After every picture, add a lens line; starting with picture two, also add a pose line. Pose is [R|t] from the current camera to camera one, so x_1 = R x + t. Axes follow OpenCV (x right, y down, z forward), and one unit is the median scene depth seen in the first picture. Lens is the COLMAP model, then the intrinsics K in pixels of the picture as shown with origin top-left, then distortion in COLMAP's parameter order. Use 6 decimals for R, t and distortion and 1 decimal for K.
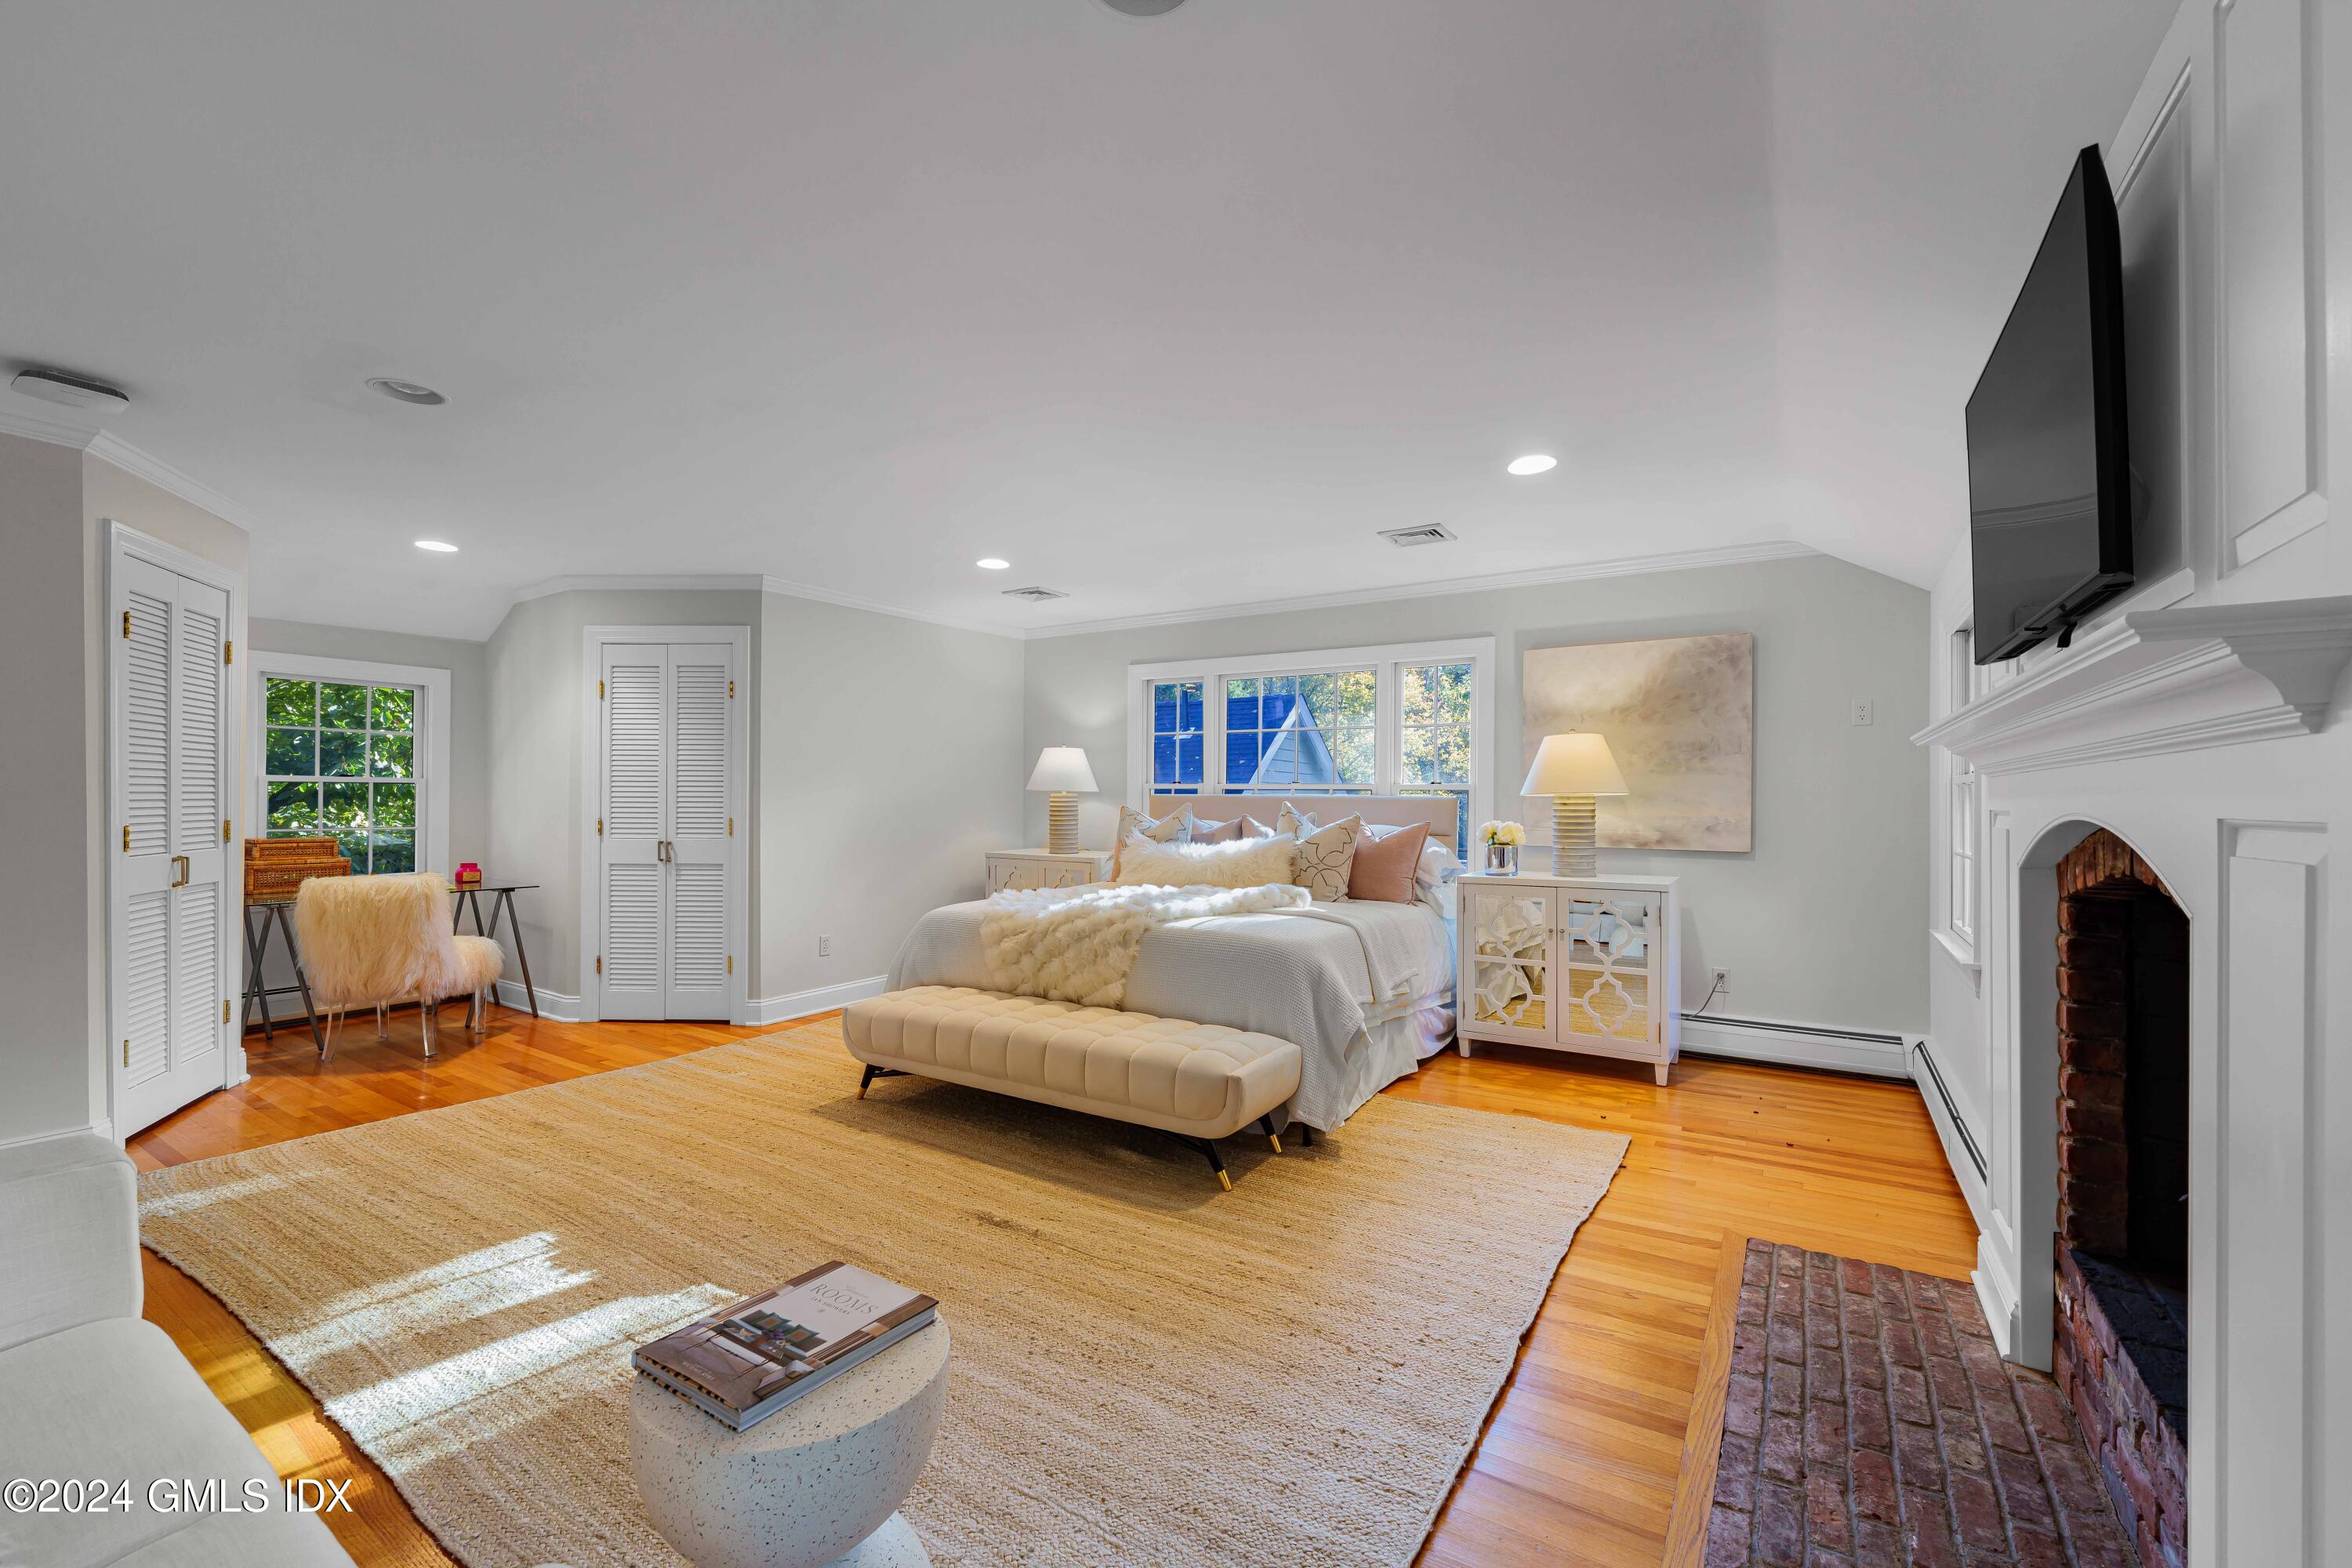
lens RADIAL K [[956.2, 0, 1163.5], [0, 956.2, 799.0], [0, 0, 1]] dist [0.003541, 0.000282]
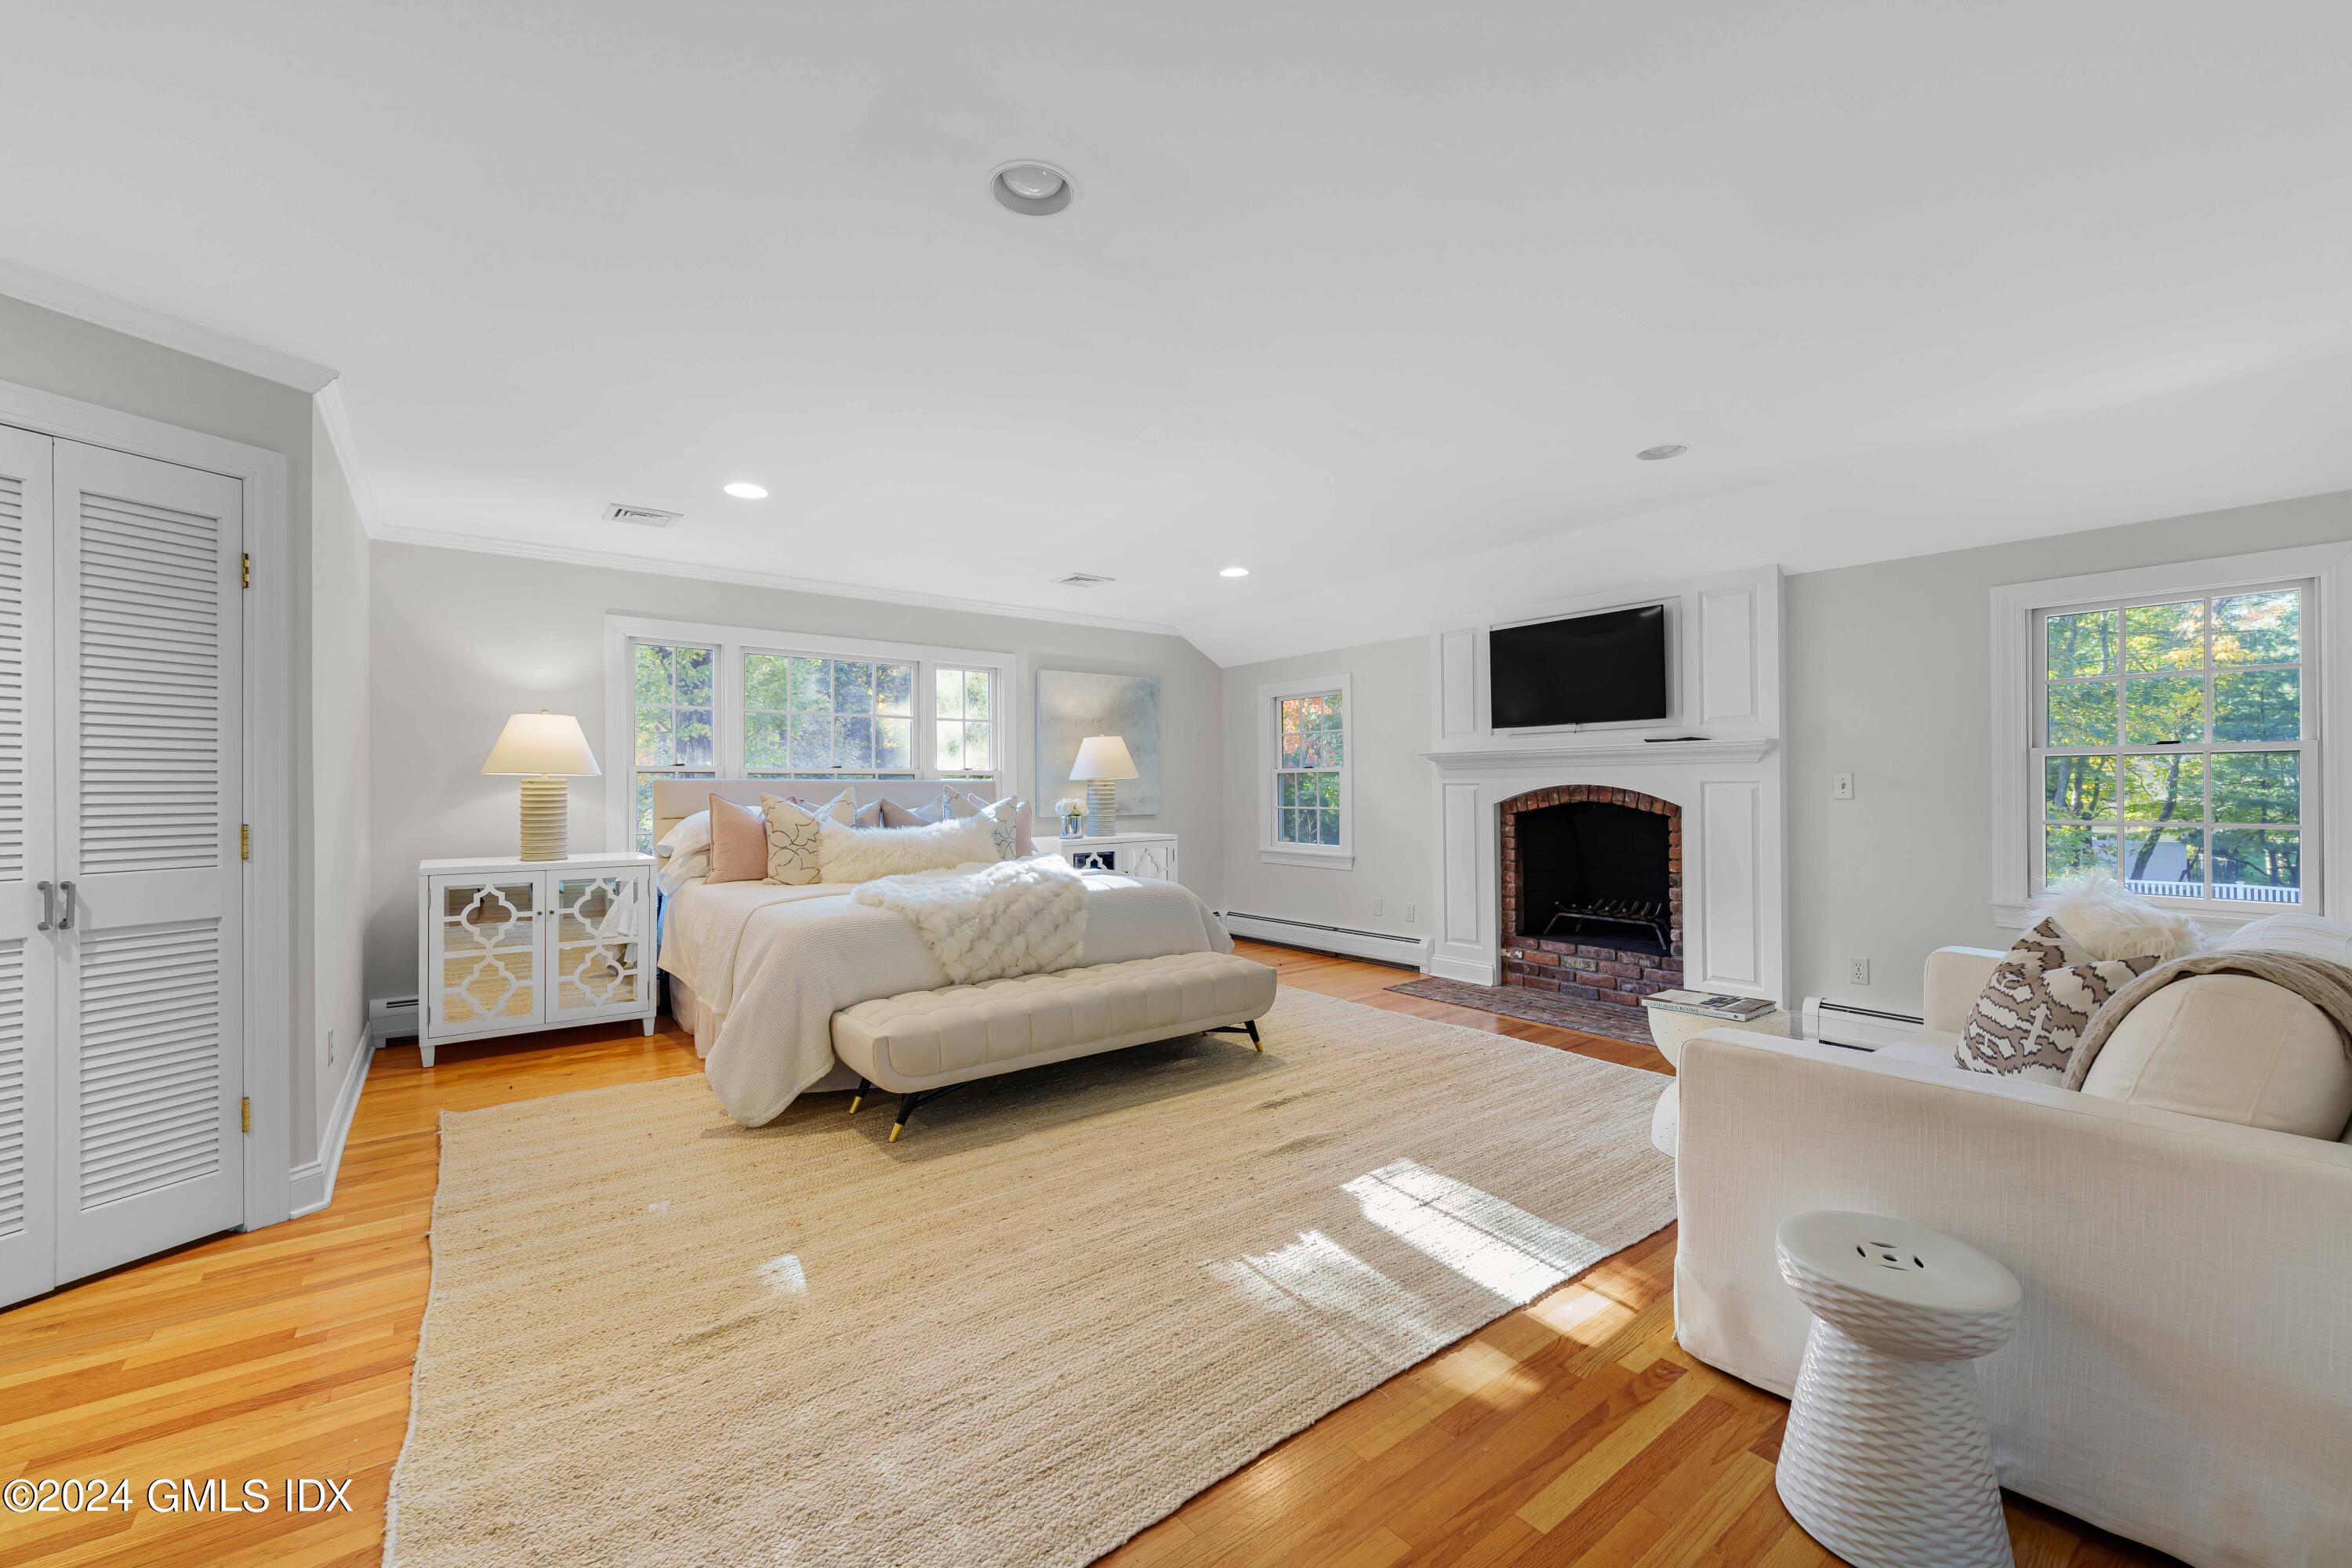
lens RADIAL K [[956.2, 0, 1166.8], [0, 956.2, 776.5], [0, 0, 1]] dist [0.003541, 0.000282]
pose [[0.327534, -0.003065, 0.944834, -1.001335], [-0.010866, 0.999916, 0.007010, -0.018778], [-0.944777, -0.012562, 0.327474, 0.473930]]
